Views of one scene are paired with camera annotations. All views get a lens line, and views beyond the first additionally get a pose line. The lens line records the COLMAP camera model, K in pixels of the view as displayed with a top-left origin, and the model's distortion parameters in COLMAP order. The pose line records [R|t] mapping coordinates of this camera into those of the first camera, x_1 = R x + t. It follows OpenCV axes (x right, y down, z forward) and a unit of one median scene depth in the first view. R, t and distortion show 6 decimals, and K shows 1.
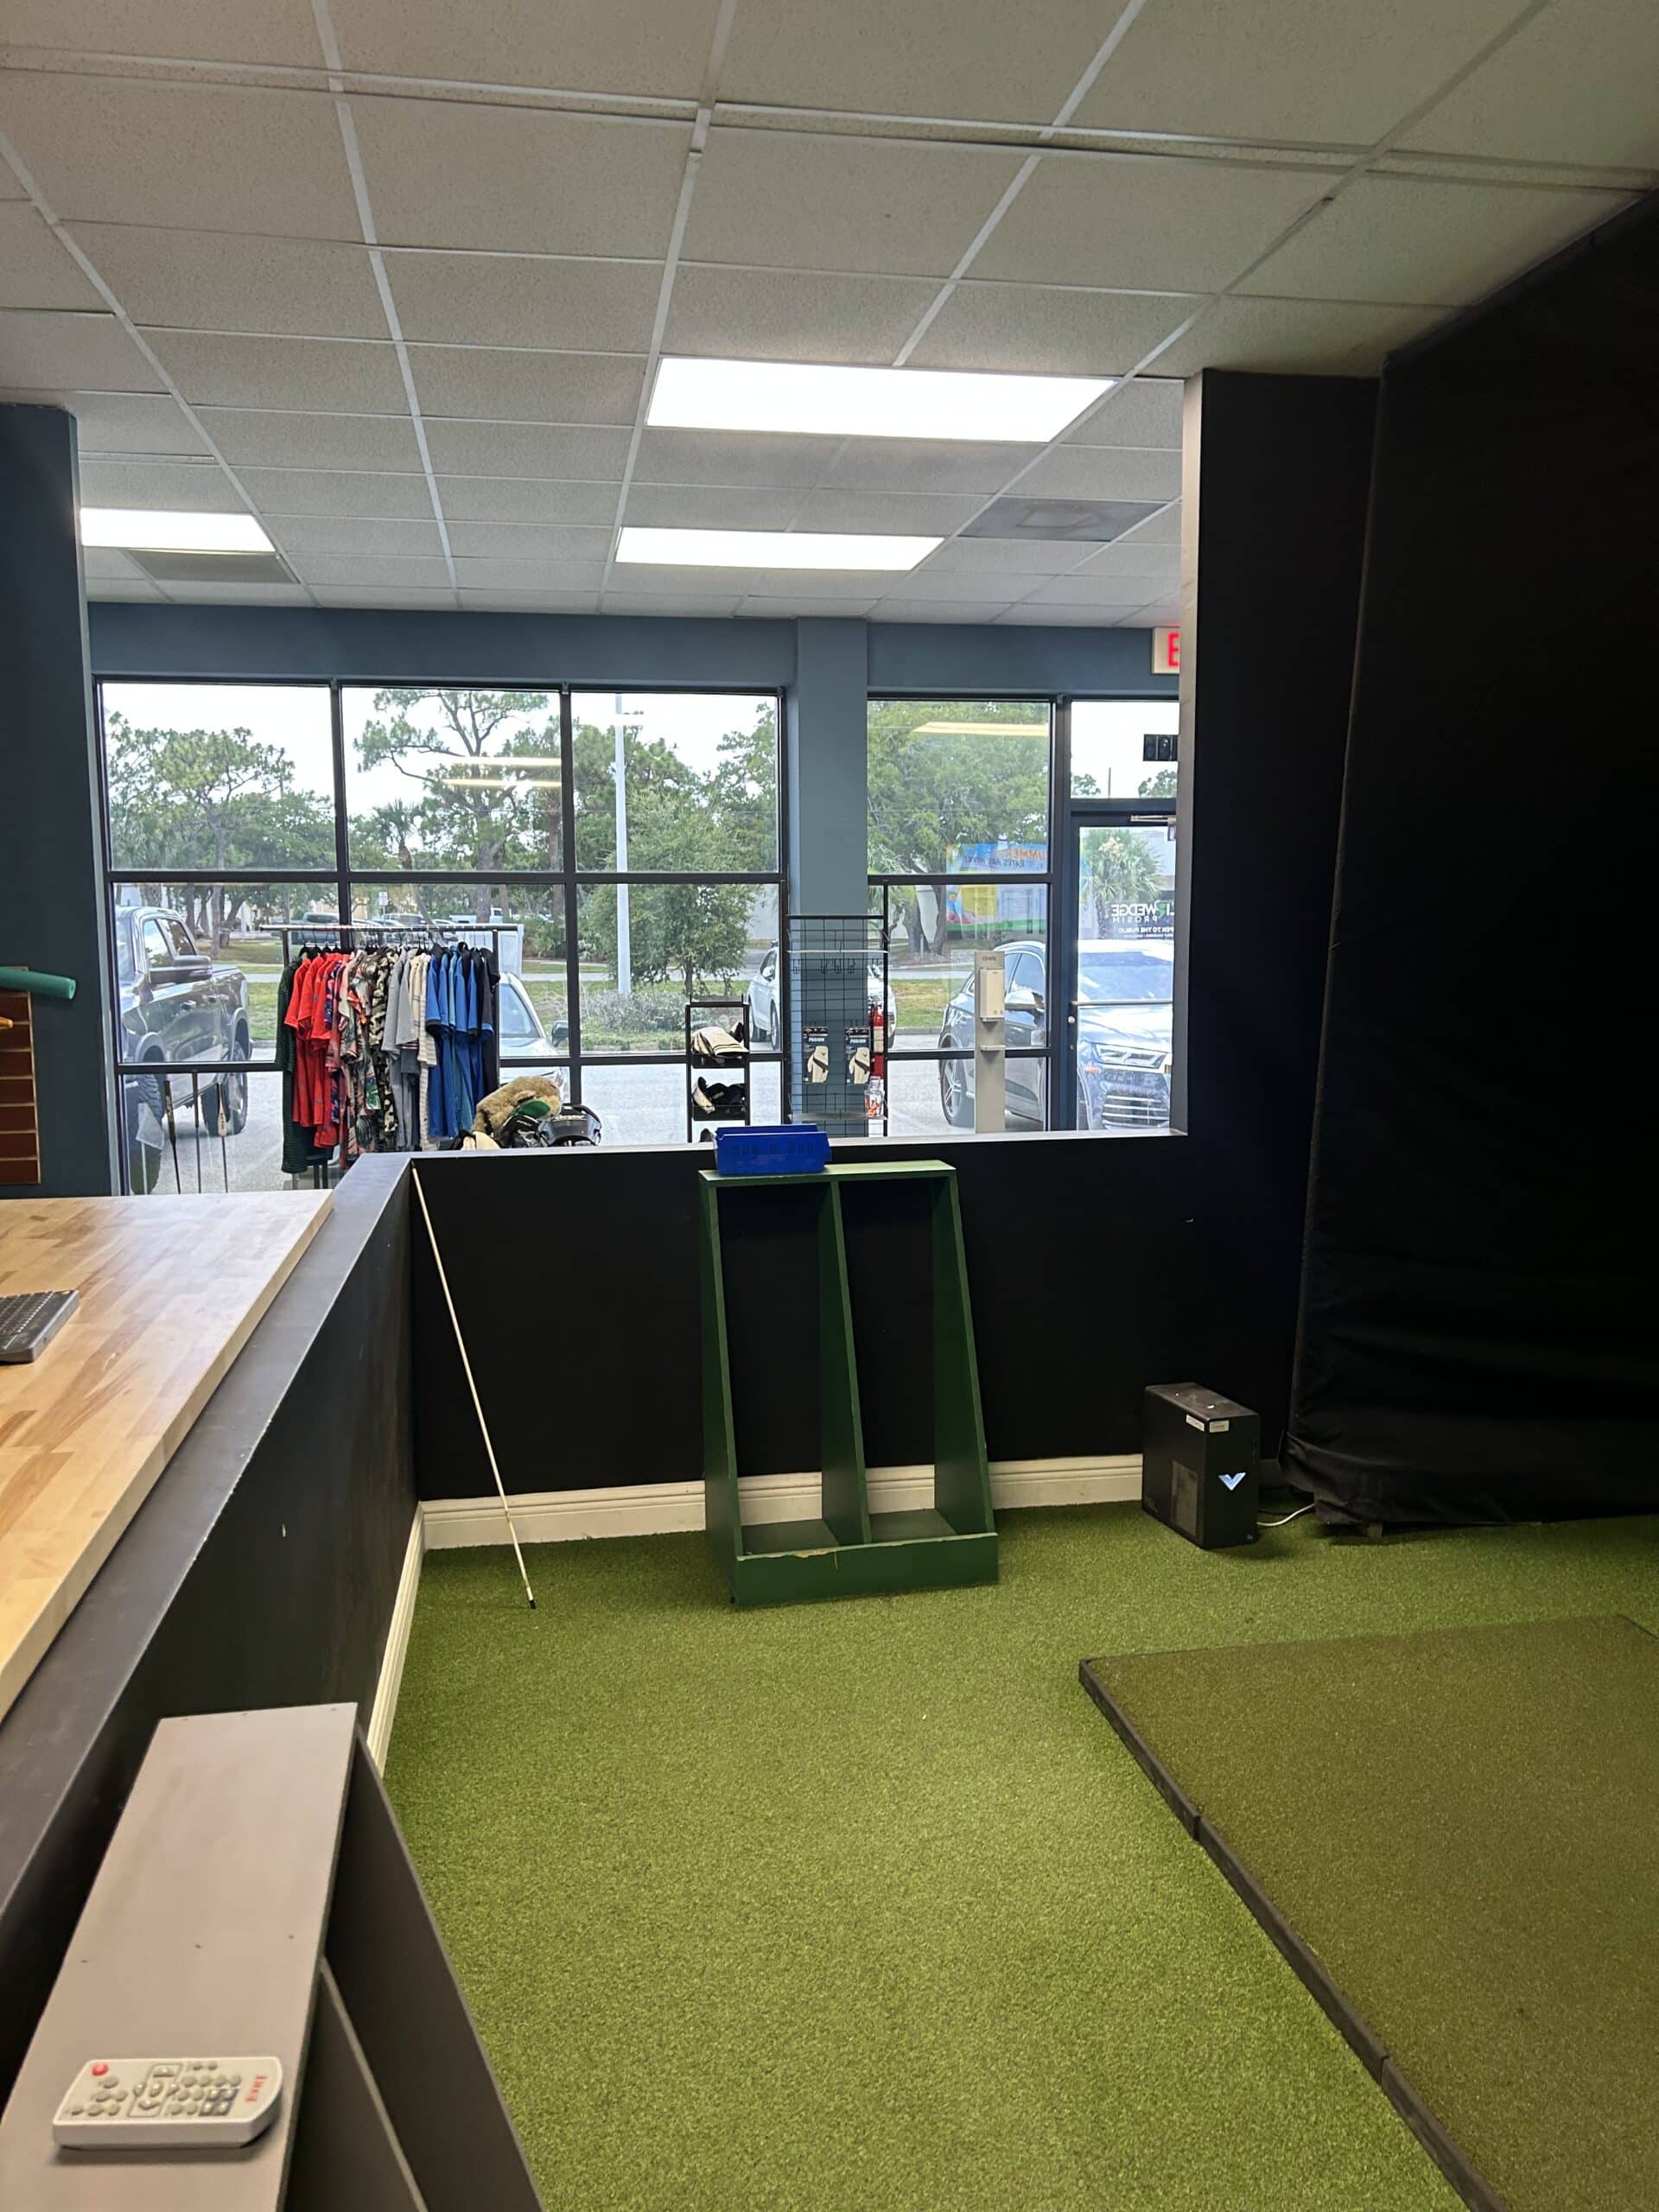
lens RADIAL K [[1672.3, 0, 829.5], [0, 1672.3, 1102.3], [0, 0, 1]] dist [0.061776, -0.064375]
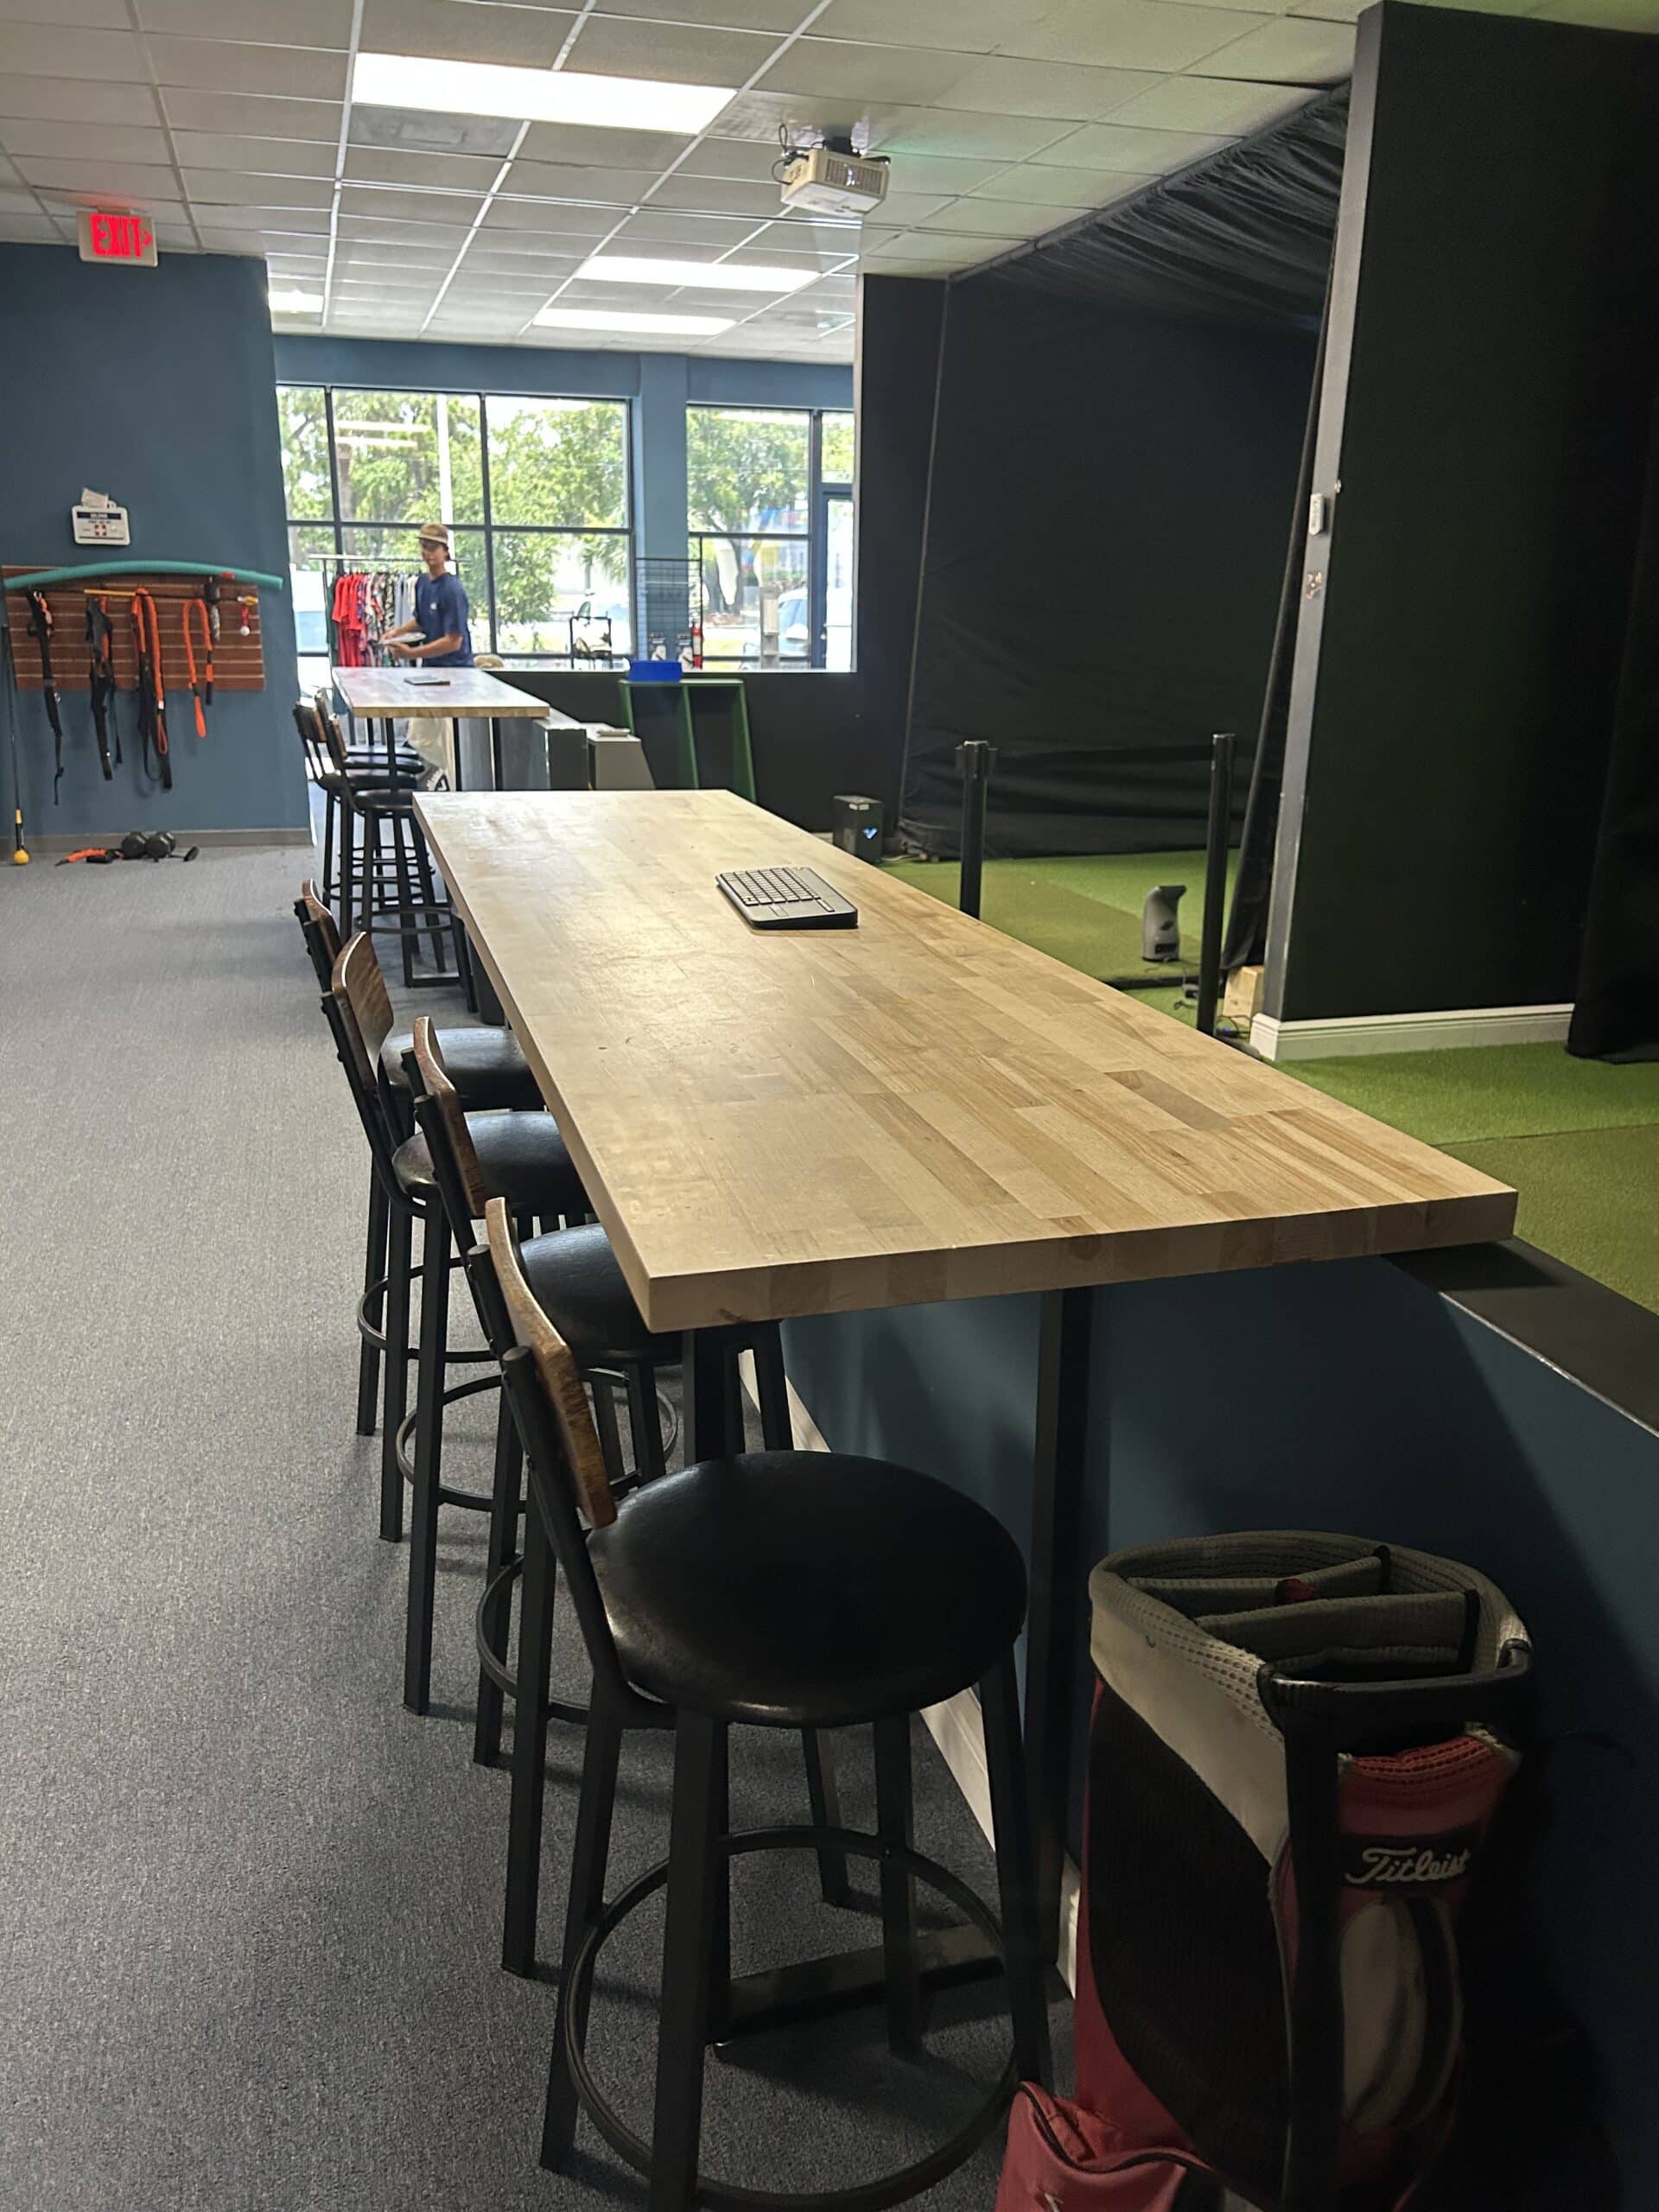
lens RADIAL K [[1672.3, 0, 812.9], [0, 1672.3, 1120.2], [0, 0, 1]] dist [0.061776, -0.064375]
pose [[0.994059, -0.012754, 0.108090, -0.038993], [-0.009063, 0.979963, 0.198974, 0.087162], [-0.108462, -0.198771, 0.974026, -0.640145]]
